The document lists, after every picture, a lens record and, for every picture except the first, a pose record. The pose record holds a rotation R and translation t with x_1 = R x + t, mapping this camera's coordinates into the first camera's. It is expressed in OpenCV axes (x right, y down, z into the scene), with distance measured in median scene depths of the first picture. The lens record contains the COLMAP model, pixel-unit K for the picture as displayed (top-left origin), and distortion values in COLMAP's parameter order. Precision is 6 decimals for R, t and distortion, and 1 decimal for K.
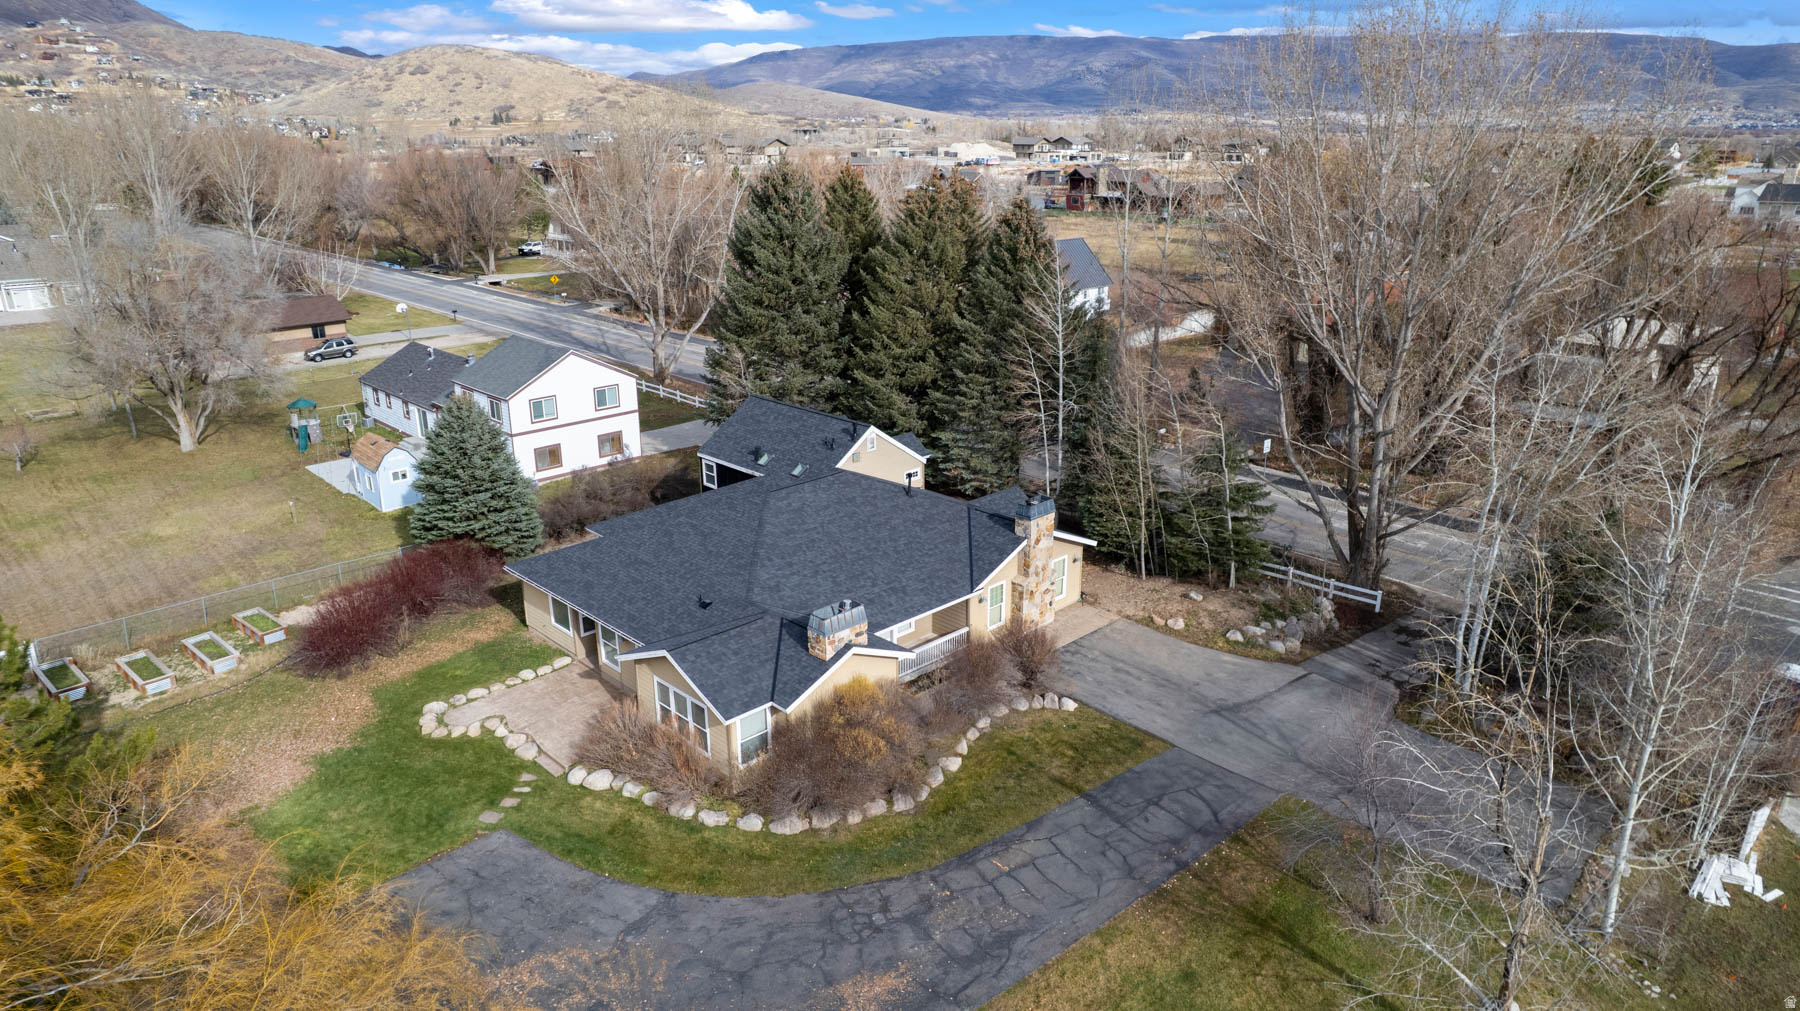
lens RADIAL K [[1158.8, 0, 900.0], [0, 1158.8, 505.5], [0, 0, 1]] dist [-0.076480, 0.073830]
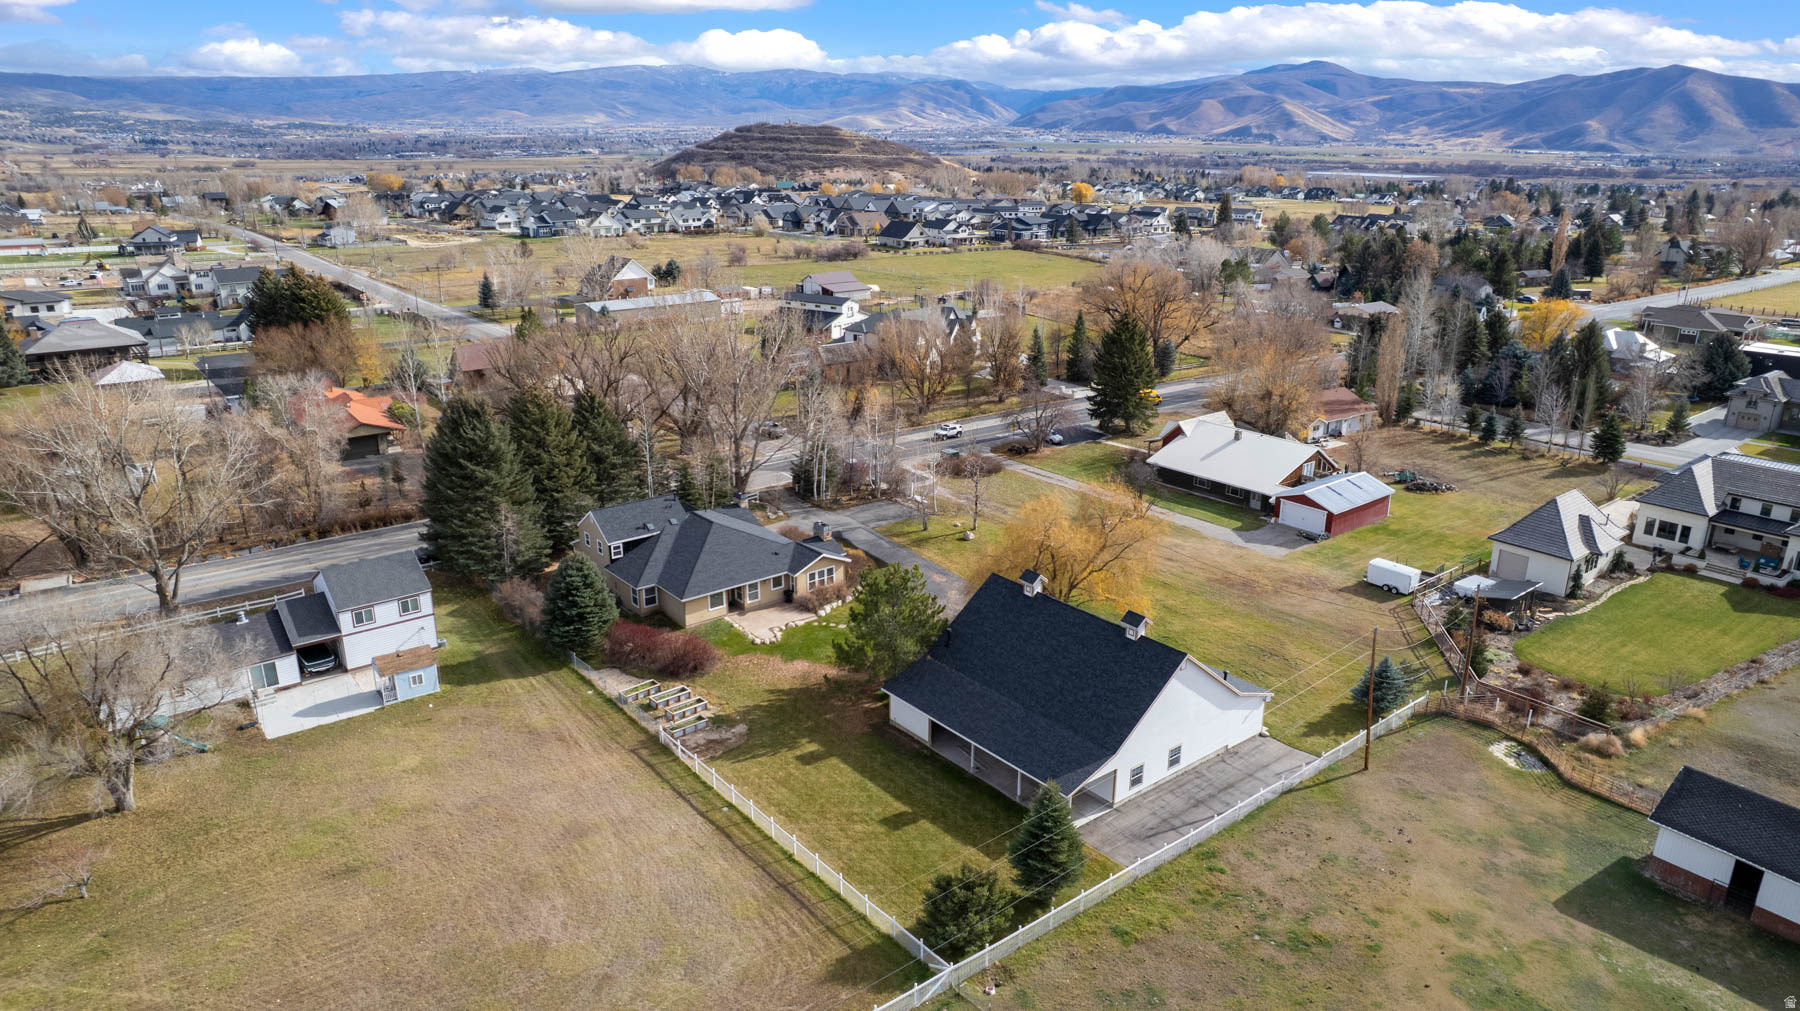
lens RADIAL K [[1158.8, 0, 900.0], [0, 1158.8, 505.5], [0, 0, 1]] dist [-0.076480, 0.073830]
pose [[0.098199, -0.301739, 0.948320, -1.976795], [0.314763, 0.913422, 0.258041, -0.457150], [-0.944077, 0.273156, 0.184673, 0.184233]]
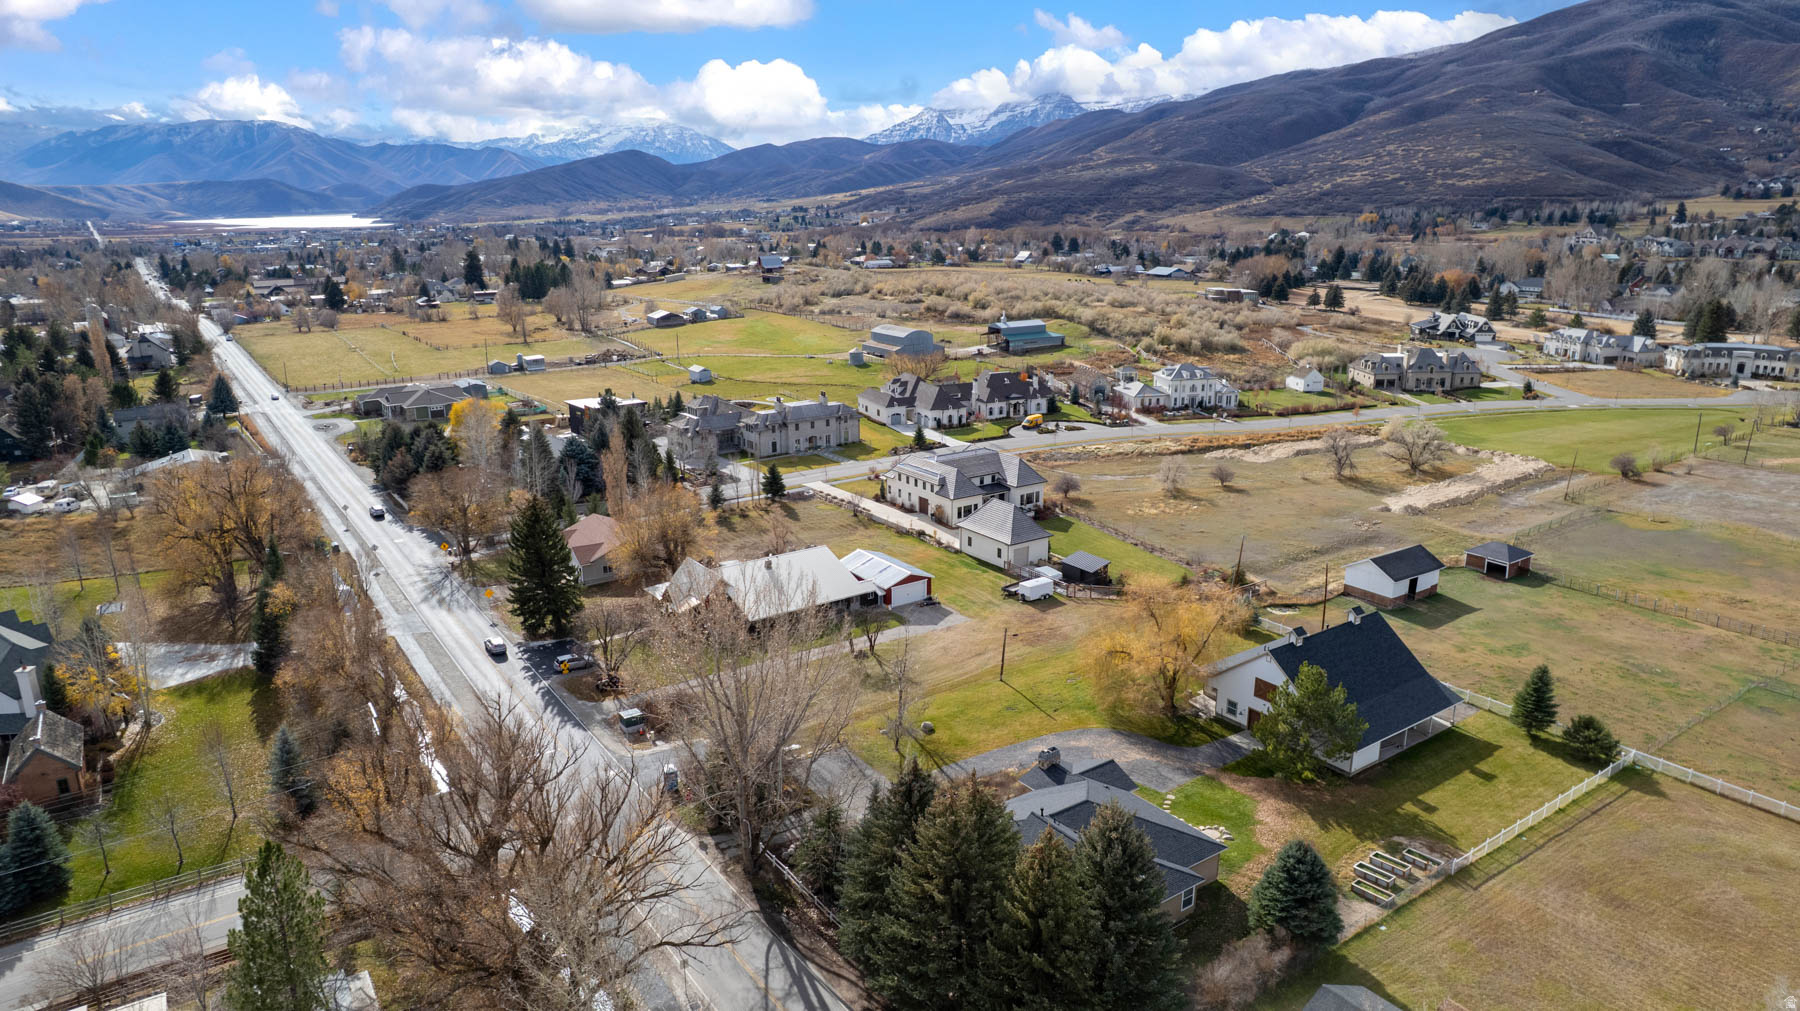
lens RADIAL K [[1158.8, 0, 900.0], [0, 1158.8, 505.5], [0, 0, 1]] dist [-0.076480, 0.073830]
pose [[-0.987015, -0.030346, 0.157738, -0.082412], [0.063637, 0.827769, 0.557449, -1.342617], [-0.147487, 0.560248, -0.815089, 2.062046]]
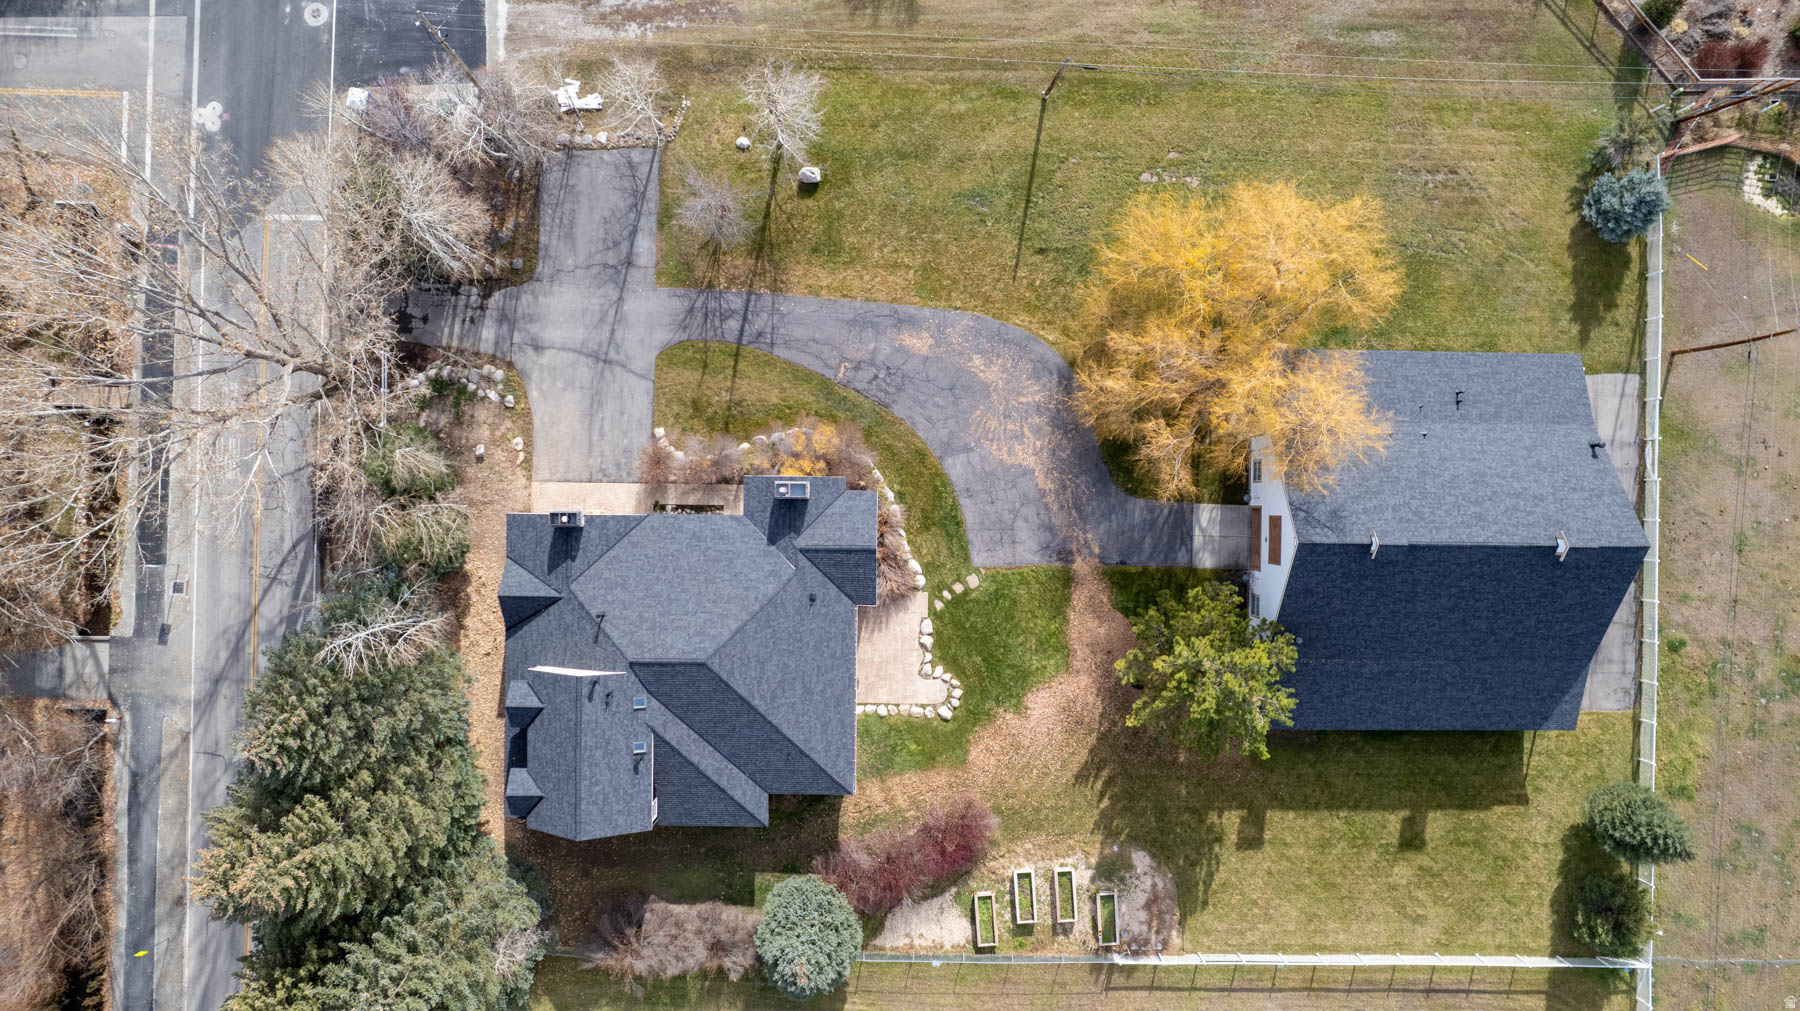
lens RADIAL K [[1158.8, 0, 900.0], [0, 1158.8, 505.5], [0, 0, 1]] dist [-0.076480, 0.073830]
pose [[-0.708259, -0.705951, -0.001666, -0.125268], [0.227272, -0.230248, 0.946221, -1.021950], [-0.668369, 0.669790, 0.323518, 0.263960]]
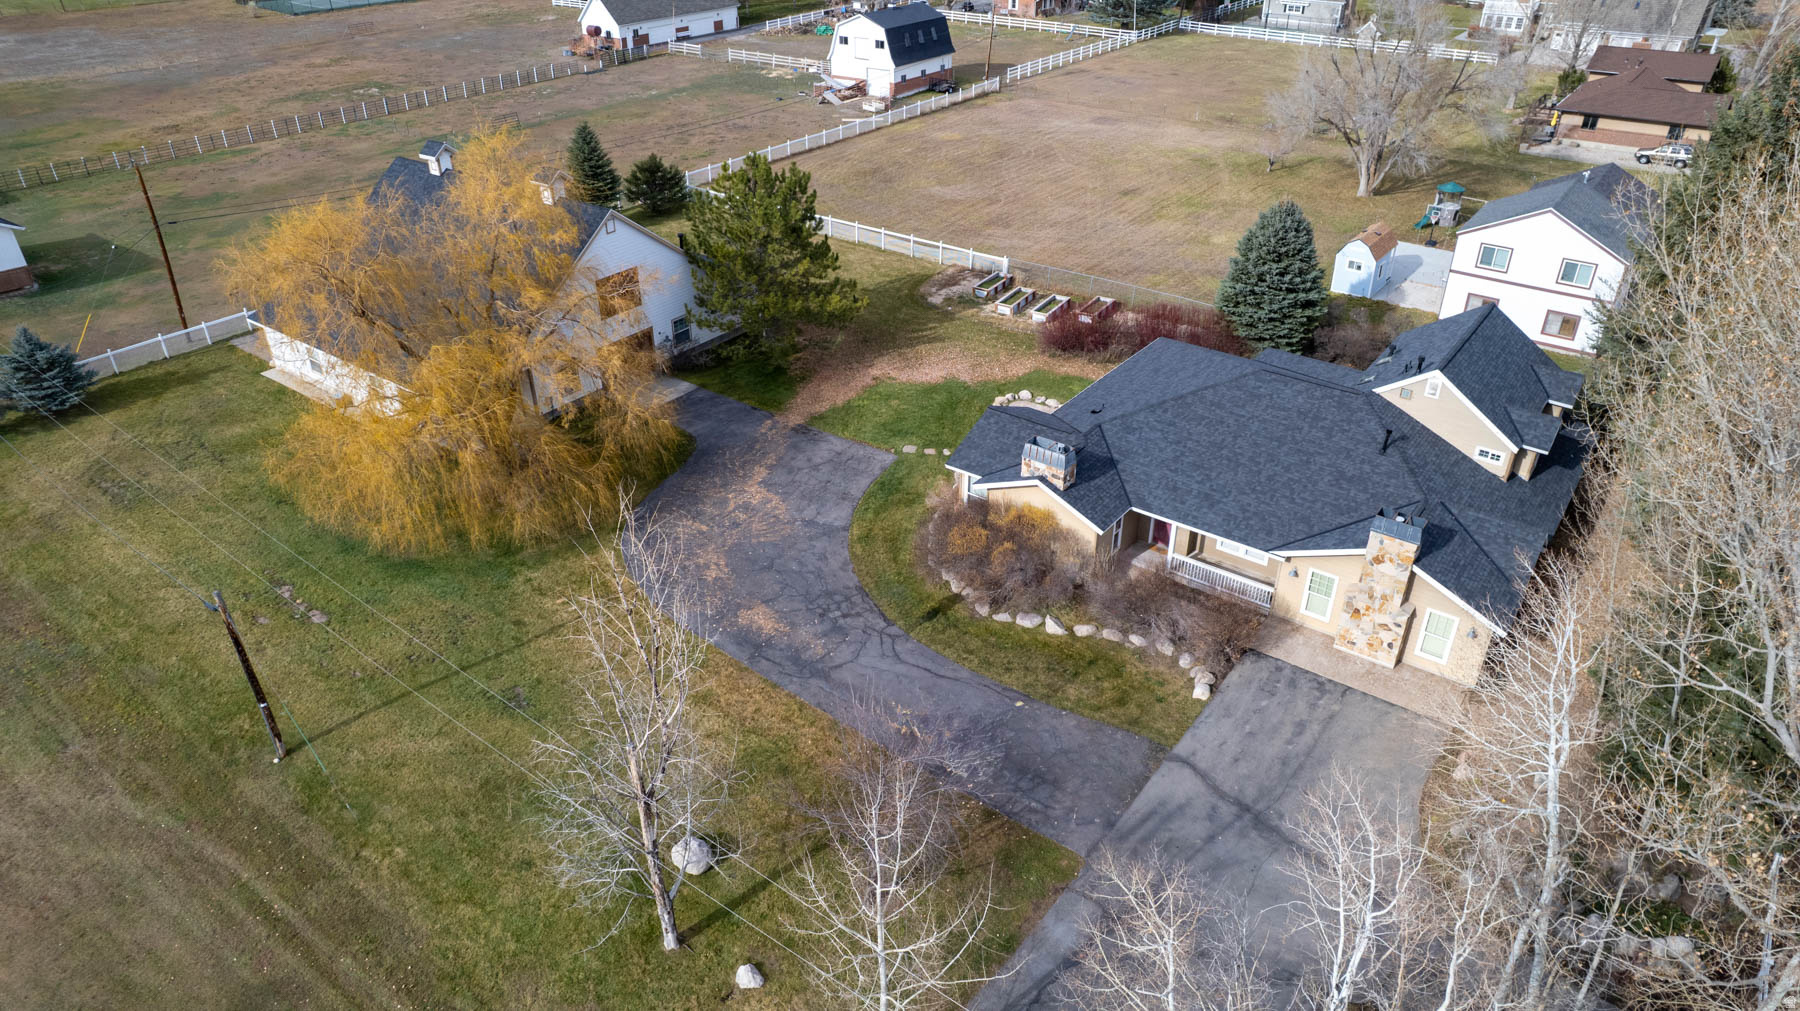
lens RADIAL K [[1158.8, 0, 900.0], [0, 1158.8, 505.5], [0, 0, 1]] dist [-0.076480, 0.073830]
pose [[0.154172, 0.511990, -0.845043, 0.641047], [-0.310949, 0.836952, 0.450357, -0.229087], [0.937839, 0.193333, 0.288237, 0.387047]]
